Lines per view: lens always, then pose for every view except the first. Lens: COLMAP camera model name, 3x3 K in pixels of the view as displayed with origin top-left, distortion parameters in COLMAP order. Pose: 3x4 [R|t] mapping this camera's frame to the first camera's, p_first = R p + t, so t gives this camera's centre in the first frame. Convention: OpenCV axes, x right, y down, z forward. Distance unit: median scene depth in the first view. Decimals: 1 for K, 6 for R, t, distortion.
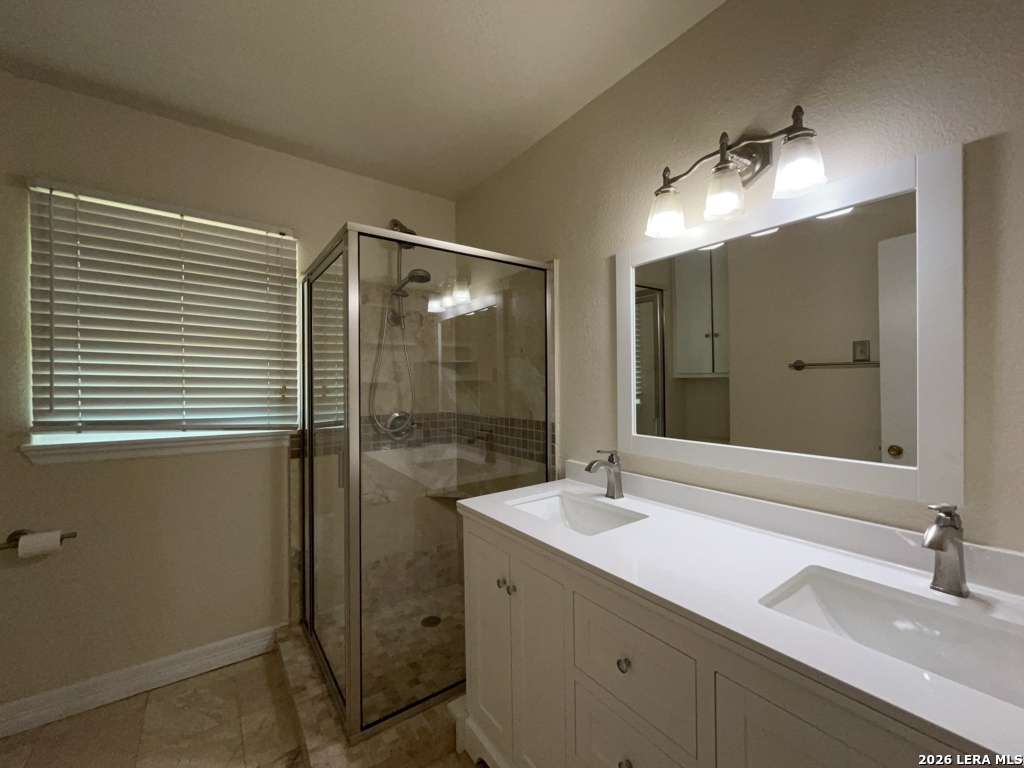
lens RADIAL K [[419.3, 0, 514.8], [0, 419.3, 384.8], [0, 0, 1]] dist [-0.001146, -0.000567]
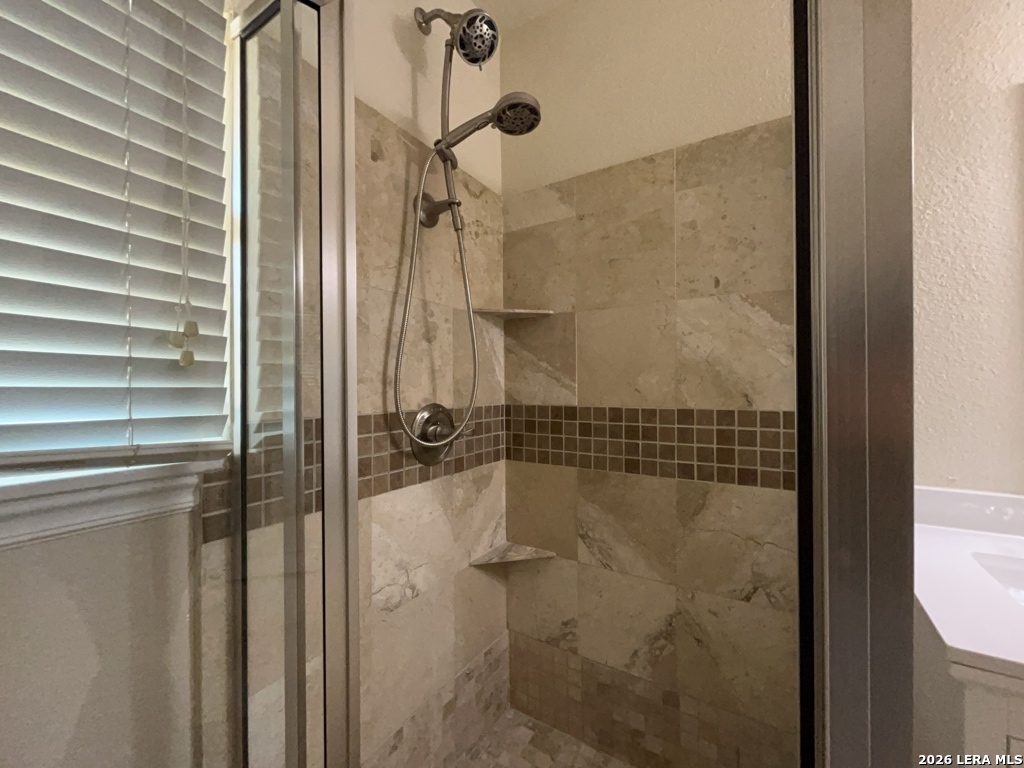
lens RADIAL K [[419.3, 0, 512.6], [0, 419.3, 385.1], [0, 0, 1]] dist [-0.001146, -0.000567]
pose [[0.926518, -0.002395, 0.376242, -0.414663], [0.003729, 0.999989, -0.002817, 0.048233], [-0.376231, 0.004013, 0.926517, 0.571018]]
